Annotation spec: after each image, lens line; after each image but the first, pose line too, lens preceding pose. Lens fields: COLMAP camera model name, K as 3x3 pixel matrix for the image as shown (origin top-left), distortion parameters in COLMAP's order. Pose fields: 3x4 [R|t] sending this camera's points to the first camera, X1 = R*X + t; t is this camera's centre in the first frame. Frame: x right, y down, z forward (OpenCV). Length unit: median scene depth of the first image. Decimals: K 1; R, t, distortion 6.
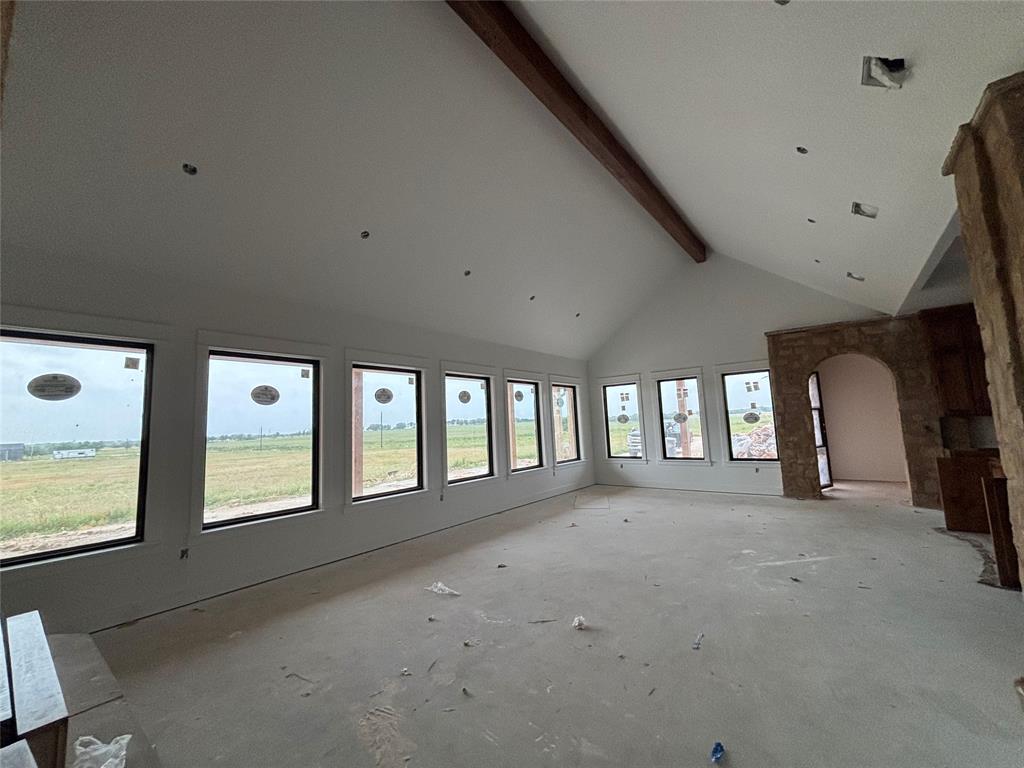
lens RADIAL K [[412.7, 0, 512.3], [0, 412.7, 379.2], [0, 0, 1]] dist [0.000582, 0.000388]
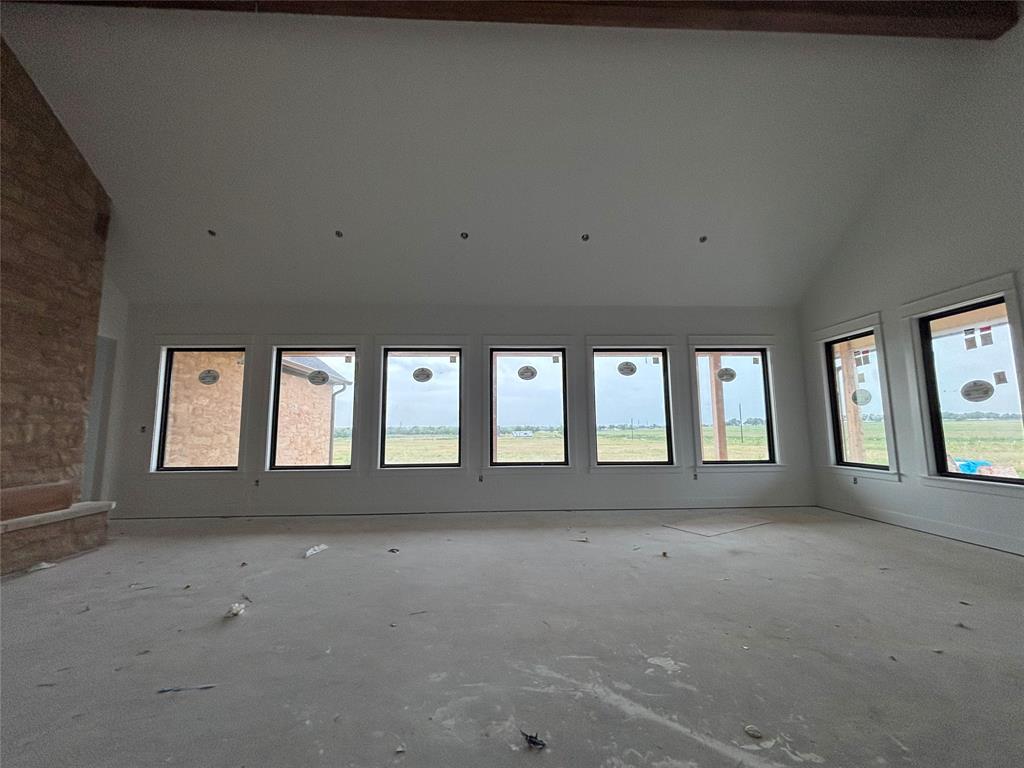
lens RADIAL K [[412.7, 0, 512.3], [0, 412.7, 379.2], [0, 0, 1]] dist [0.000582, 0.000388]
pose [[0.656482, -0.053770, -0.752423, 0.592233], [0.066222, 0.997713, -0.013521, 0.074743], [0.751430, -0.040951, 0.658541, 0.429473]]
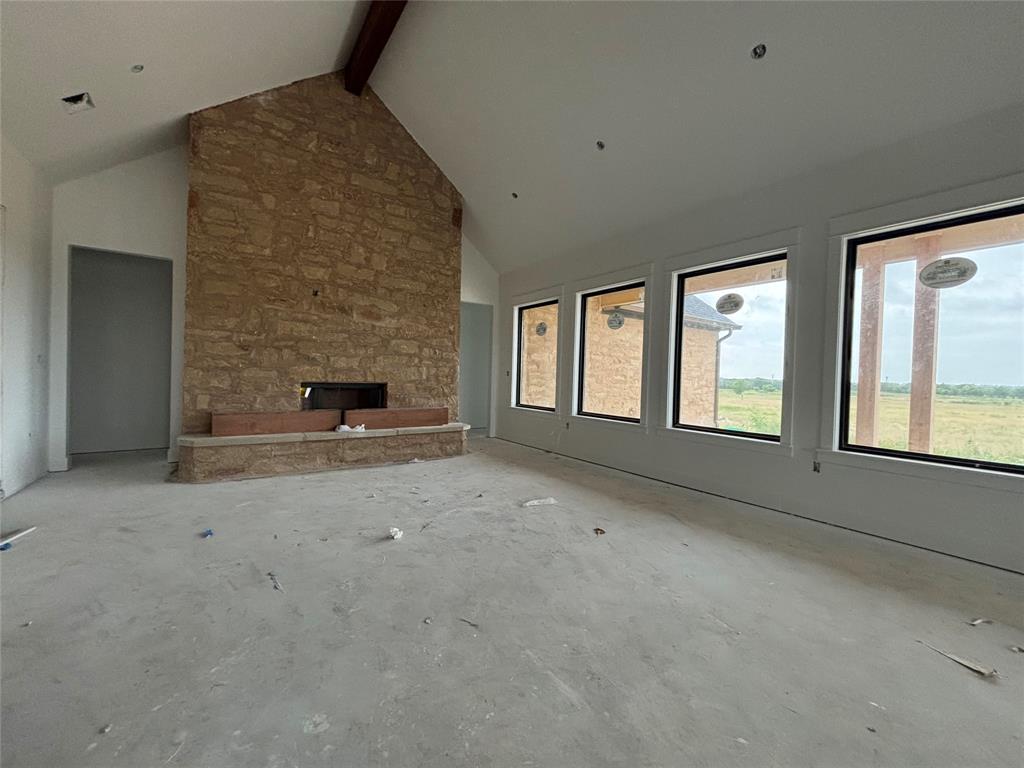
lens RADIAL K [[409.4, 0, 512.0], [0, 409.4, 384.0], [0, 0, 1]] dist [0.003307, 0.000086]
pose [[-0.275696, 0.055983, -0.959613, 0.477037], [0.091491, 0.995299, 0.031779, 0.114362], [0.956881, -0.079035, -0.279521, 0.752509]]
